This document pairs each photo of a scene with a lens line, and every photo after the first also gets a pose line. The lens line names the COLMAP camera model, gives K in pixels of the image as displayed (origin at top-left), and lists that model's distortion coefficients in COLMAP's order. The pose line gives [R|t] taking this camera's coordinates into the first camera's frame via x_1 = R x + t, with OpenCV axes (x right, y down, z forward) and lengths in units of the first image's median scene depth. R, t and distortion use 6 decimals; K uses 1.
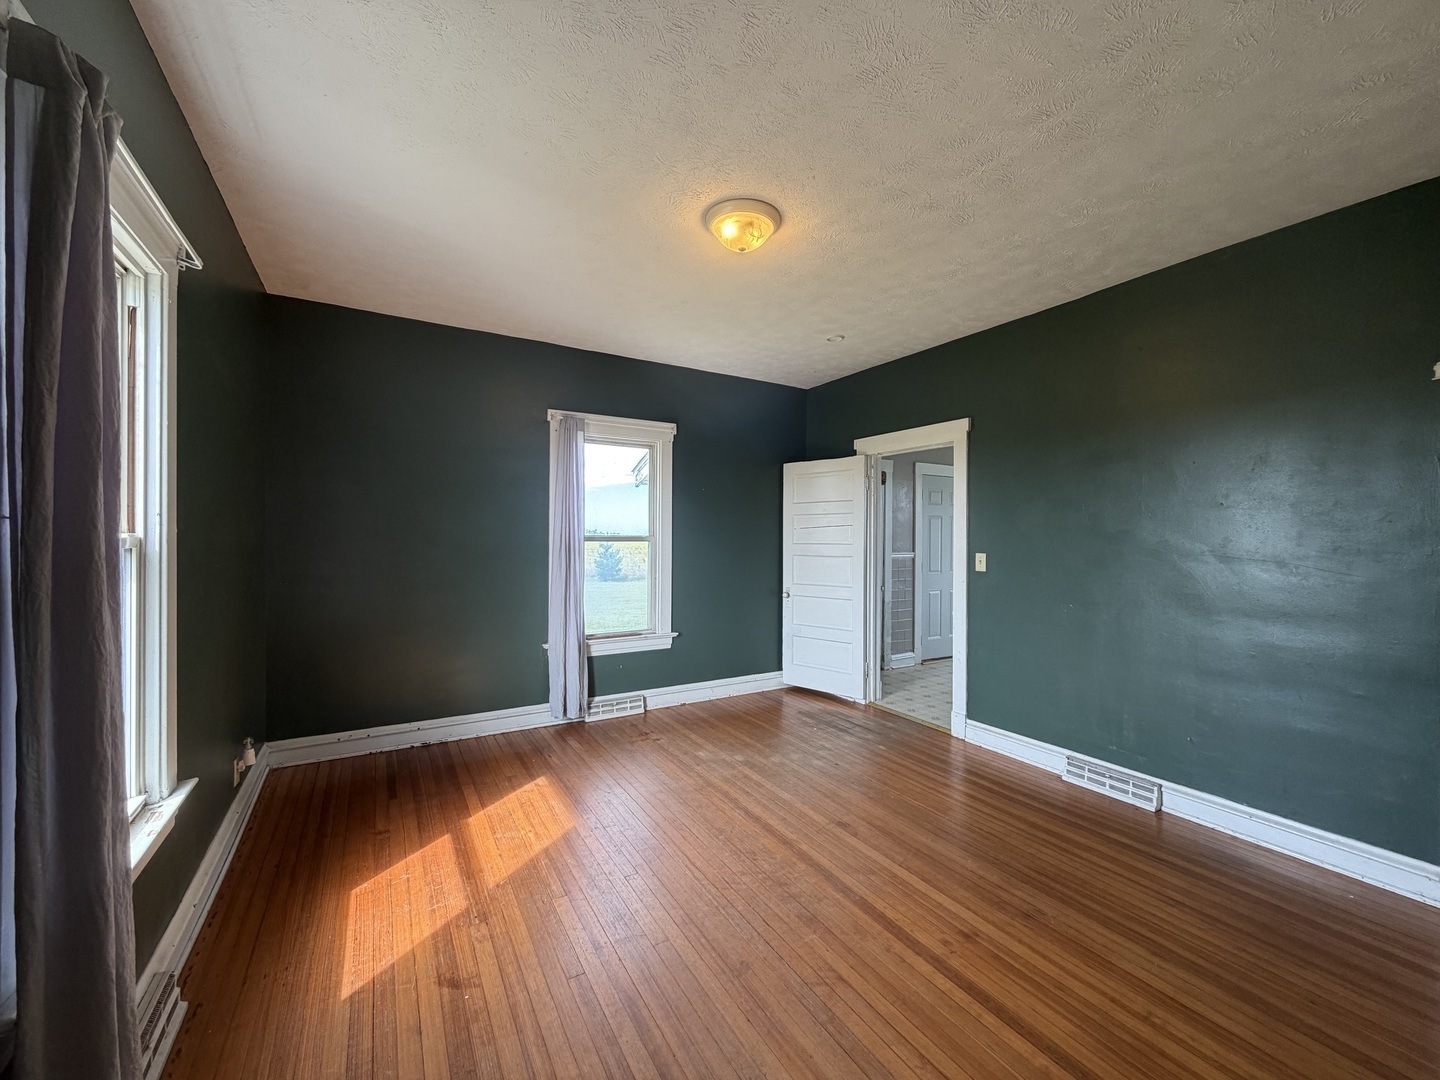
lens RADIAL K [[573.0, 0, 723.8], [0, 573.0, 540.2], [0, 0, 1]] dist [0.000710, 0.000013]
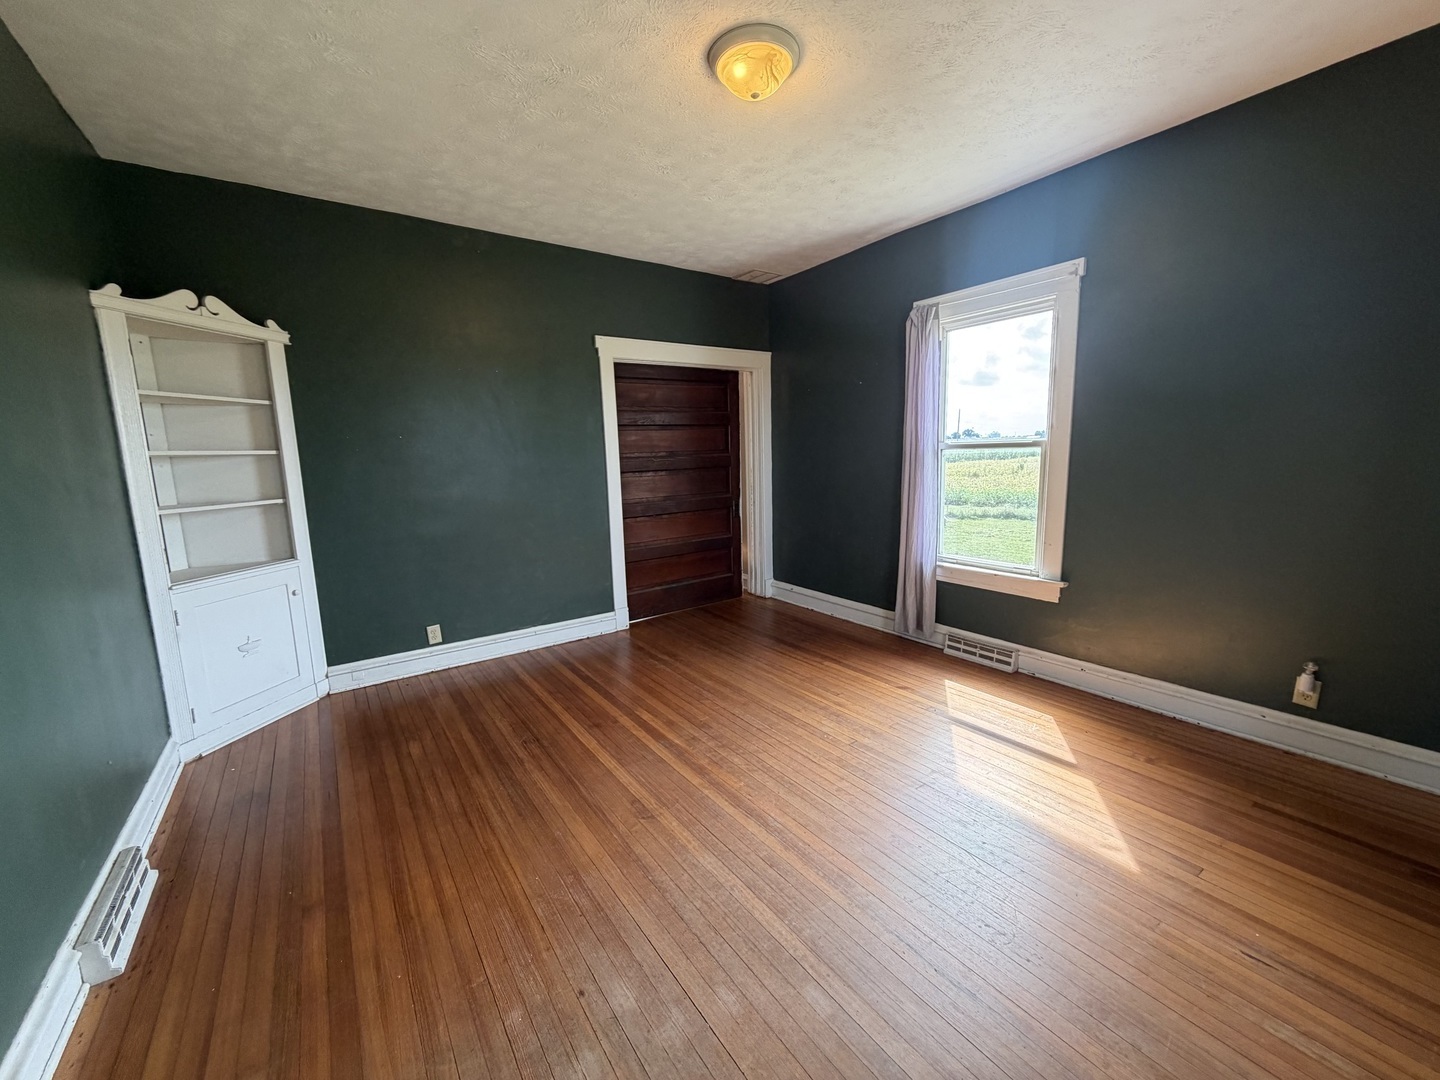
lens RADIAL K [[573.0, 0, 723.8], [0, 573.0, 540.2], [0, 0, 1]] dist [0.000710, 0.000013]
pose [[-0.996924, 0.029894, -0.072446, 0.120397], [0.017824, 0.986653, 0.161860, -0.004634], [0.076318, 0.160071, -0.984151, 1.470521]]
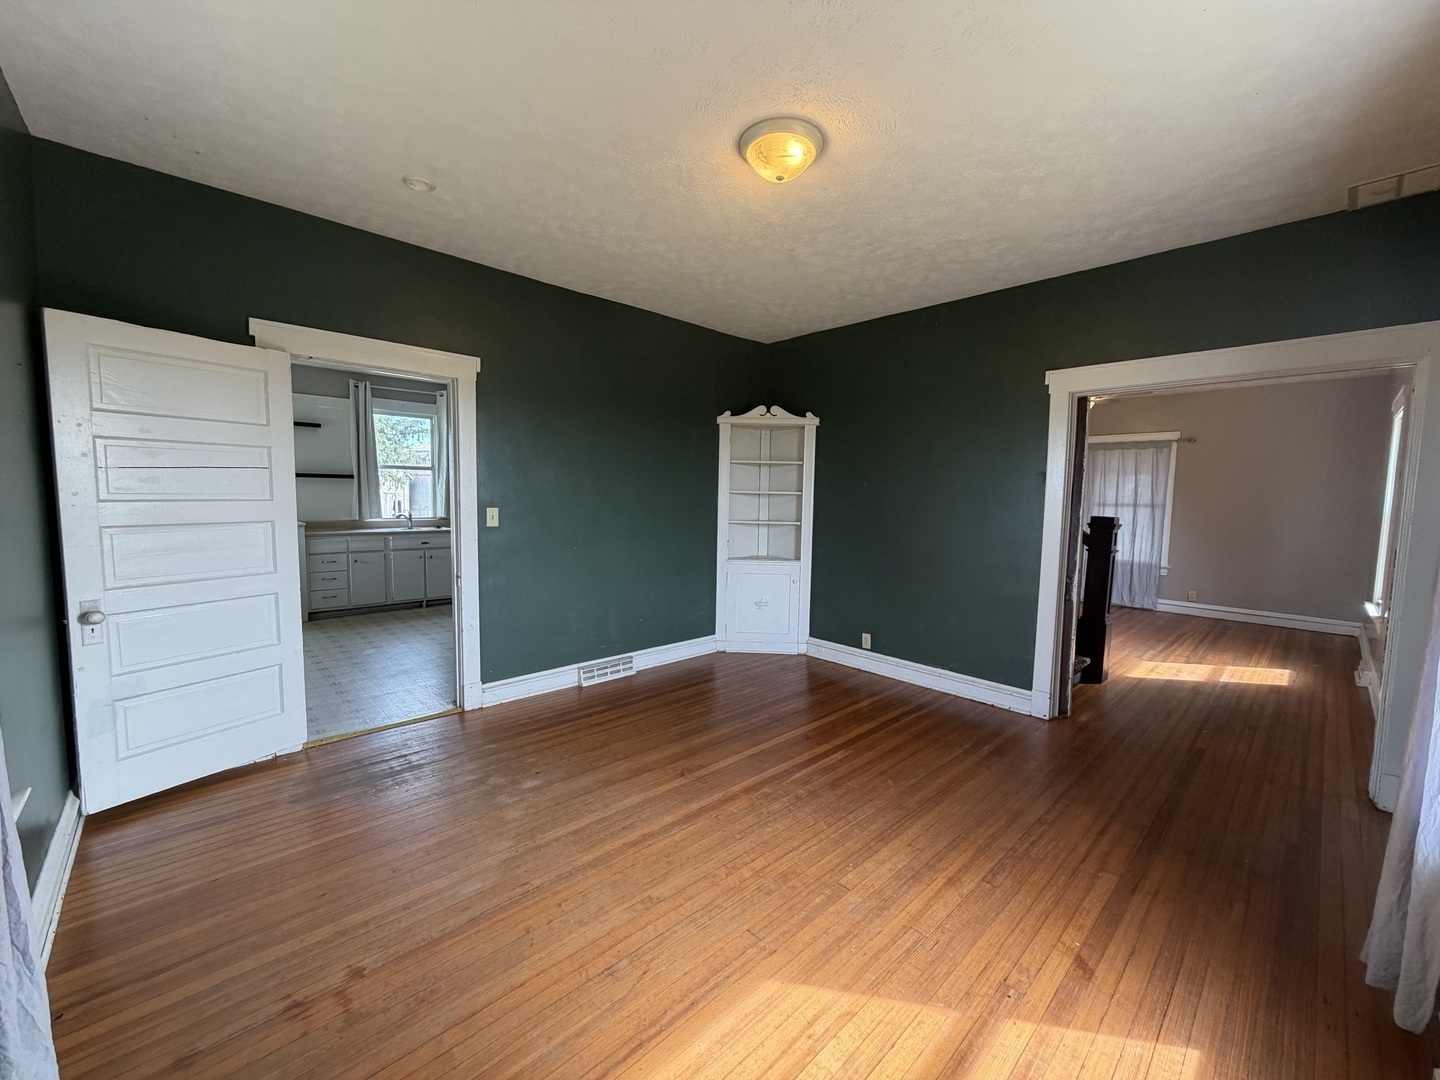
lens RADIAL K [[573.0, 0, 723.8], [0, 573.0, 540.2], [0, 0, 1]] dist [0.000710, 0.000013]
pose [[-0.216731, -0.089854, 0.972088, -0.669692], [-0.014002, 0.995939, 0.088937, -0.016085], [-0.976131, 0.005664, -0.217108, 0.983805]]
